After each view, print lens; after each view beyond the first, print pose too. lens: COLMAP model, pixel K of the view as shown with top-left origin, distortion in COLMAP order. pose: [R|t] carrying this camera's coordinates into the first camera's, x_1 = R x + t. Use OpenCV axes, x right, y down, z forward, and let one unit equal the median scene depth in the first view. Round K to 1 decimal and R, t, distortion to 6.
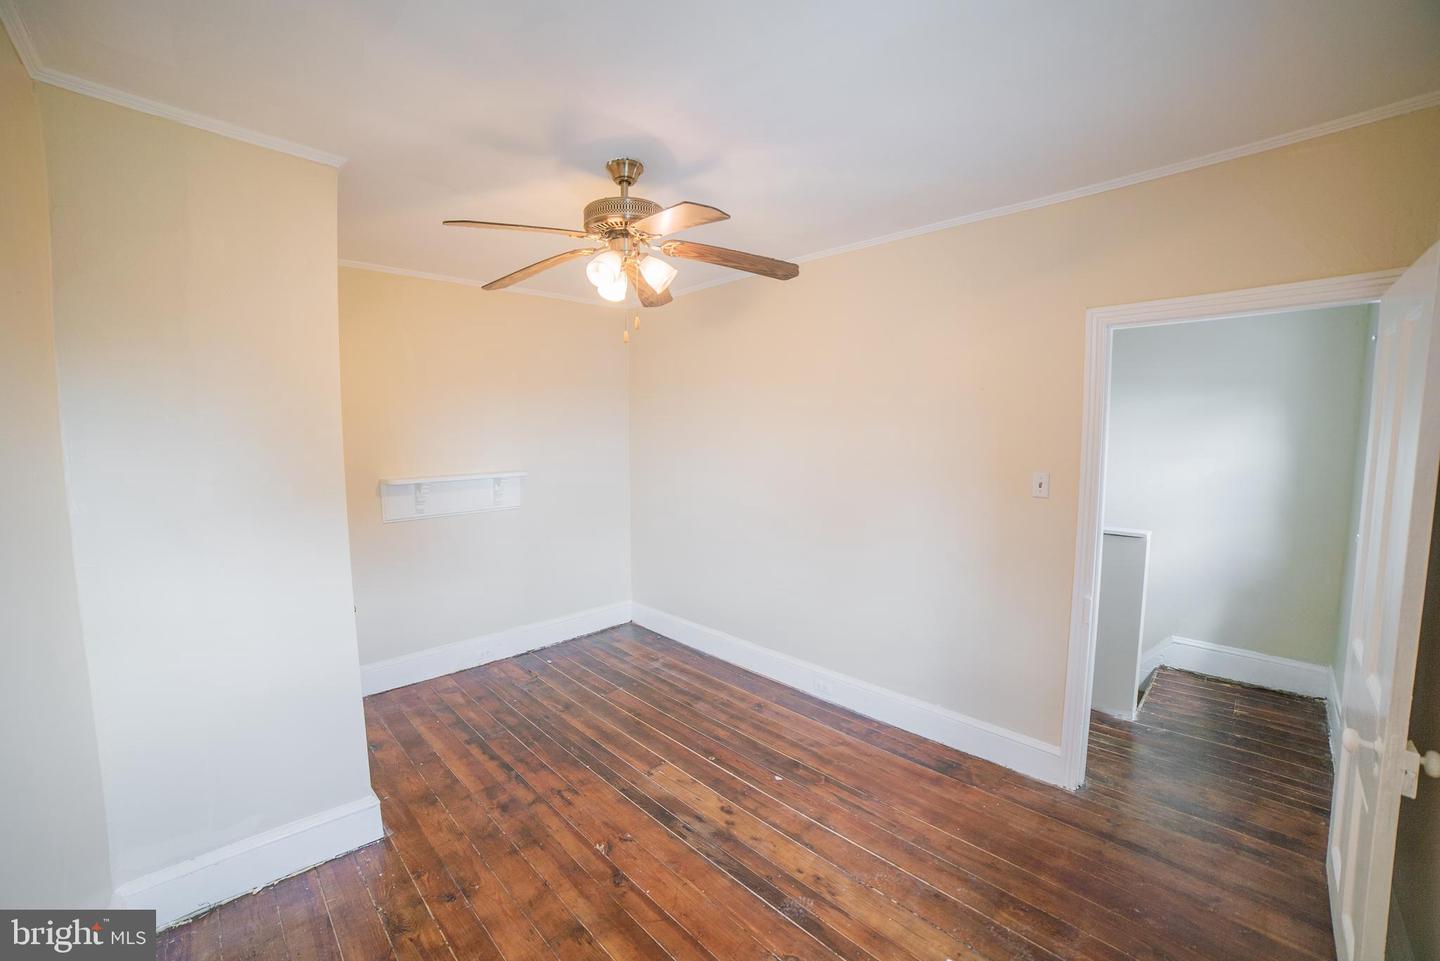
lens RADIAL K [[582.9, 0, 715.4], [0, 582.9, 470.9], [0, 0, 1]] dist [-0.113980, 0.037367]
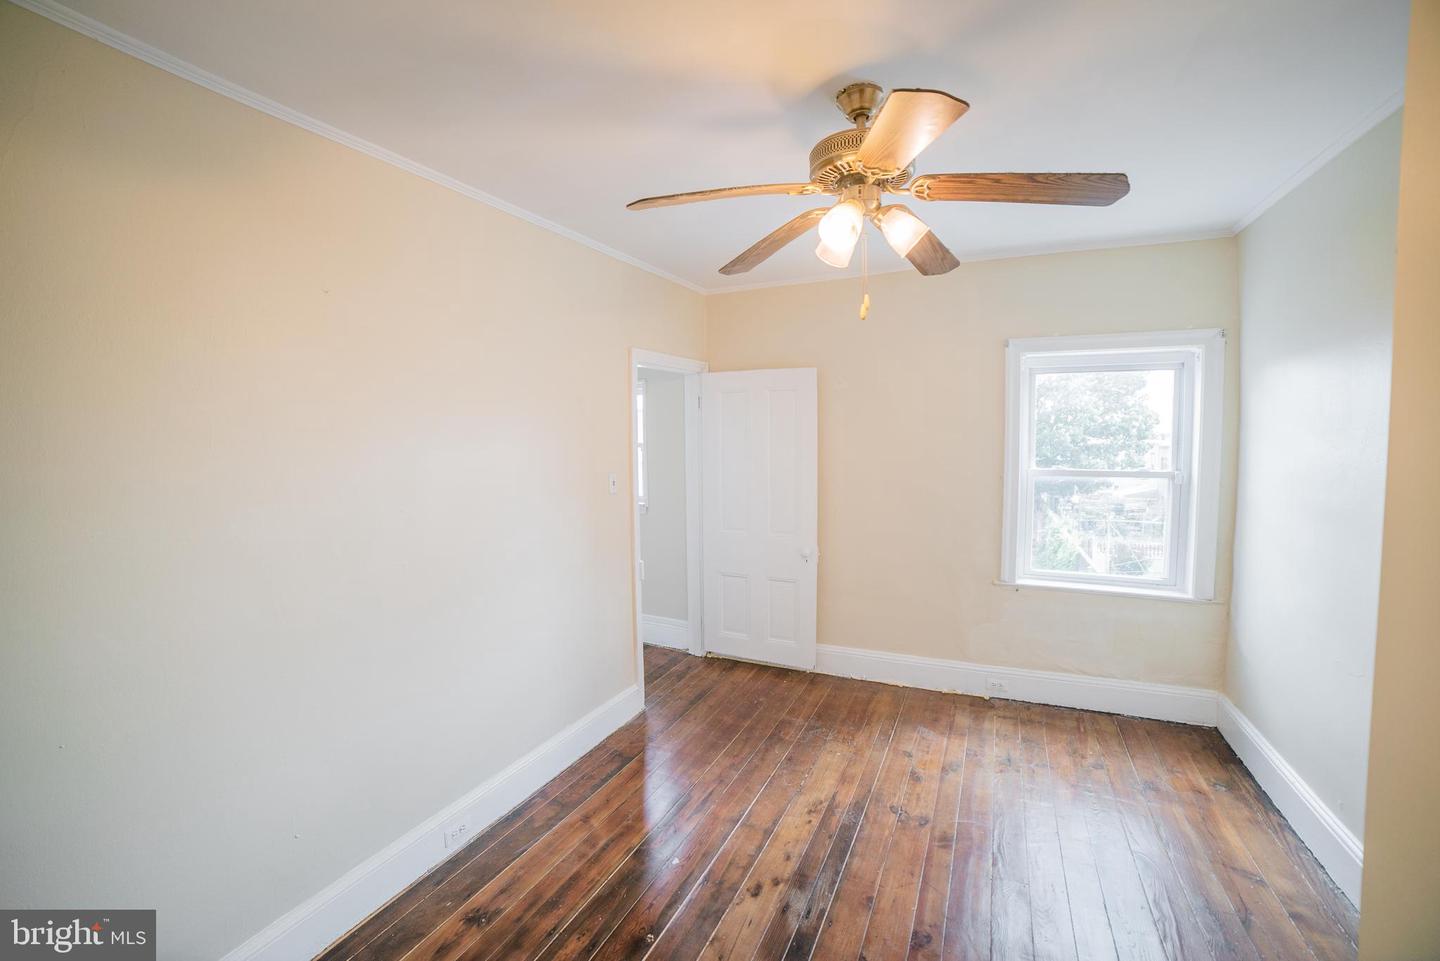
lens RADIAL K [[582.9, 0, 715.4], [0, 582.9, 470.9], [0, 0, 1]] dist [-0.113980, 0.037367]
pose [[-0.345768, -0.045133, 0.937234, -0.652451], [0.089846, 0.992661, 0.080949, -0.081541], [-0.934008, 0.112197, -0.339176, 1.178619]]
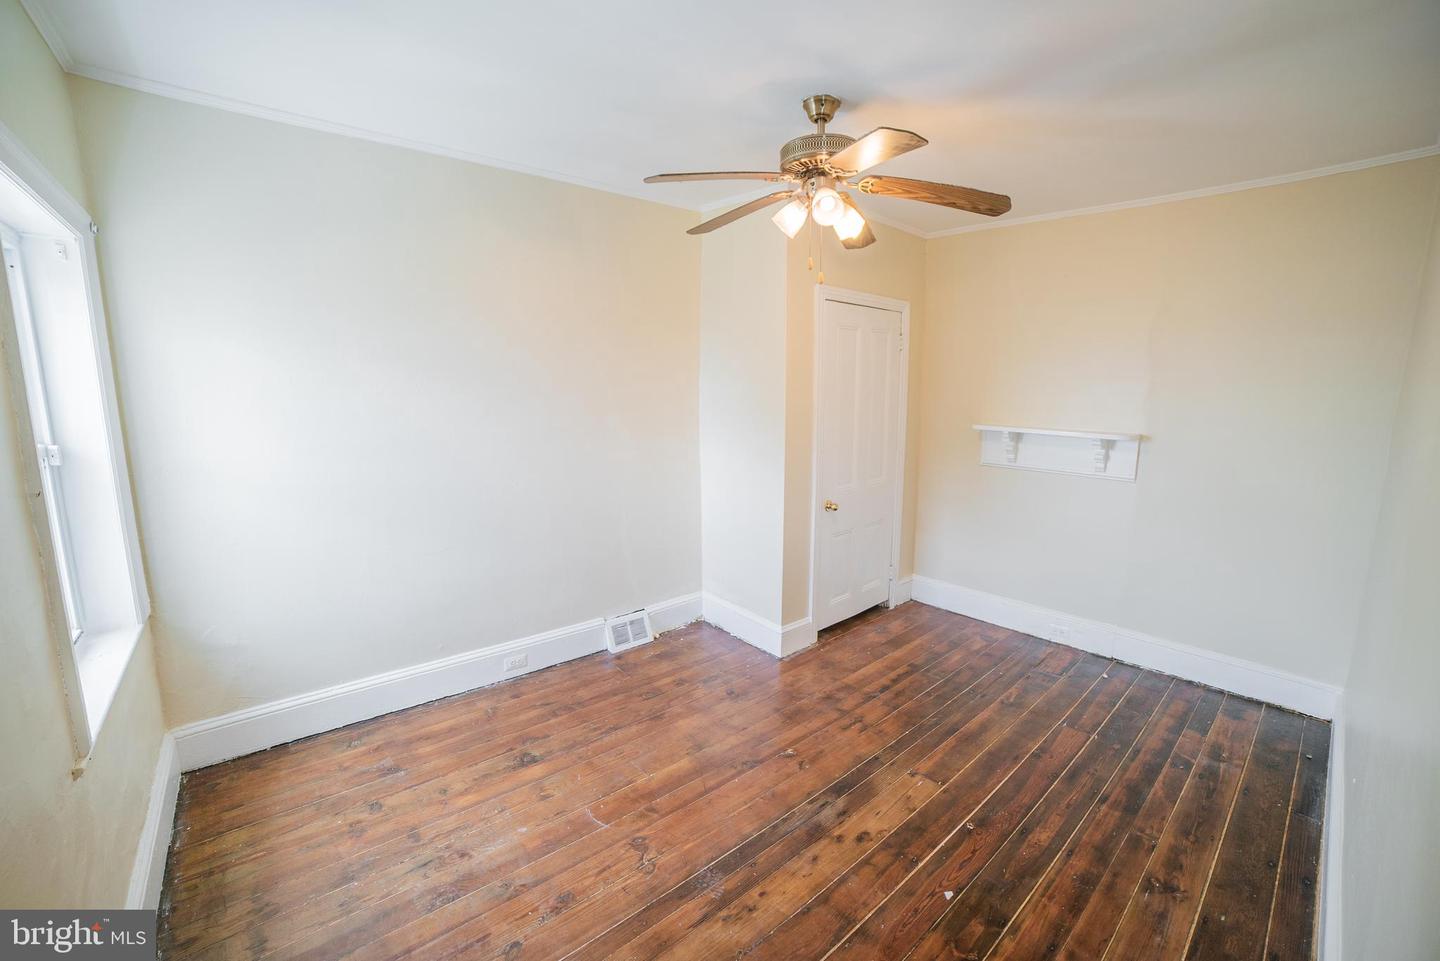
lens RADIAL K [[590.5, 0, 715.5], [0, 590.5, 470.8], [0, 0, 1]] dist [-0.114407, 0.039650]
pose [[-0.059781, 0.154304, -0.986213, 0.720239], [-0.084132, 0.983686, 0.159008, -0.041411], [0.994660, 0.092477, -0.045824, 0.717341]]
